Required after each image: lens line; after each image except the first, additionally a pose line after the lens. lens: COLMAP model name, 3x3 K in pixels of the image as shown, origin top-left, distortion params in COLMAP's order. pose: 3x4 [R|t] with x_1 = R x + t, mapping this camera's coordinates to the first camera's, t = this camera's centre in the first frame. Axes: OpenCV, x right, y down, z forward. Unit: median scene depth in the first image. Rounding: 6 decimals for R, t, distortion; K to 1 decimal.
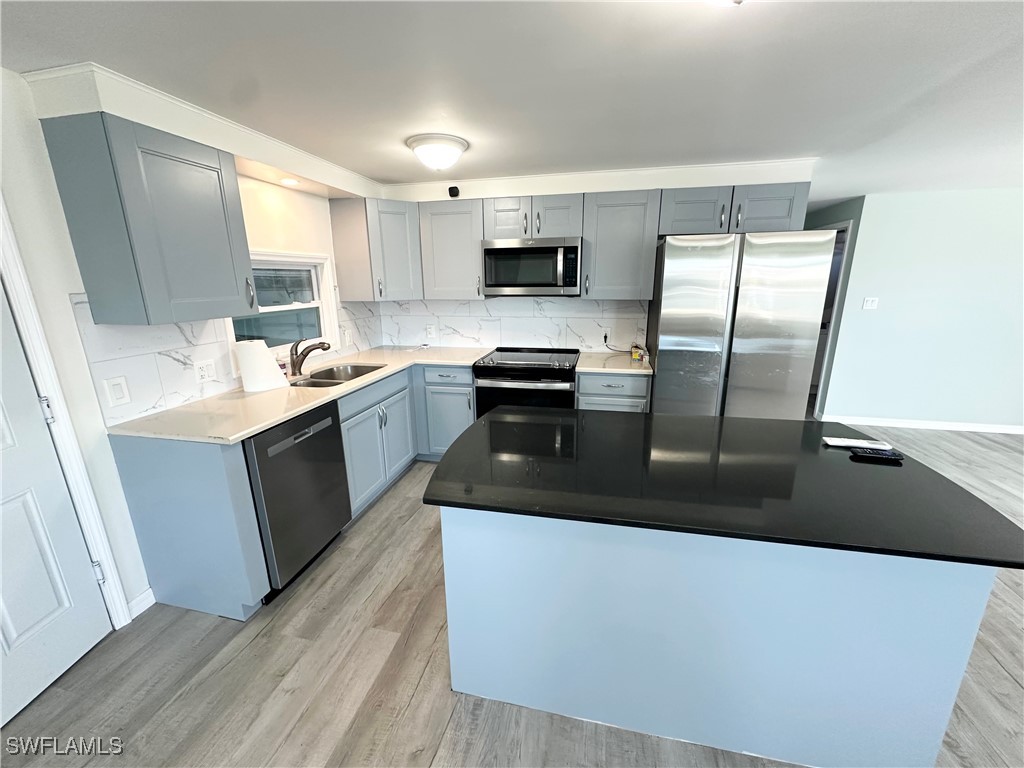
lens RADIAL K [[406.8, 0, 512.0], [0, 406.8, 384.0], [0, 0, 1]] dist [0.022423, 0.000058]
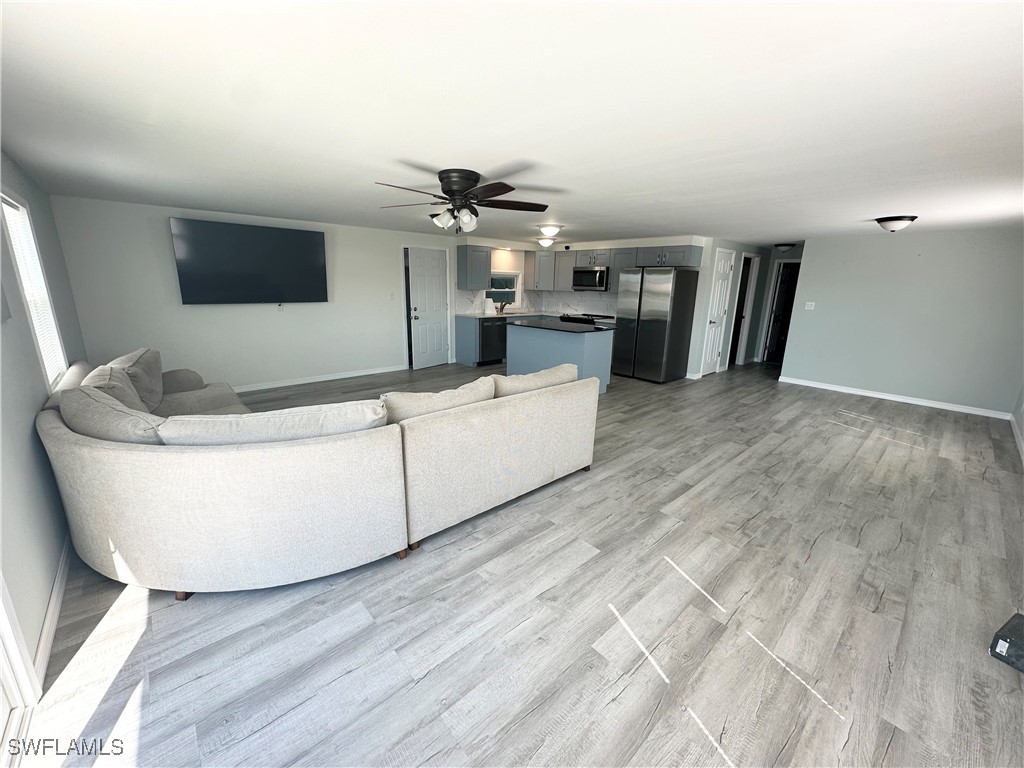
lens RADIAL K [[406.8, 0, 512.0], [0, 406.8, 384.0], [0, 0, 1]] dist [0.022423, 0.000058]
pose [[0.759341, 0.181634, -0.624828, 1.370522], [-0.193226, 0.979878, 0.050020, 0.301285], [0.621341, 0.082751, 0.779158, -1.136402]]
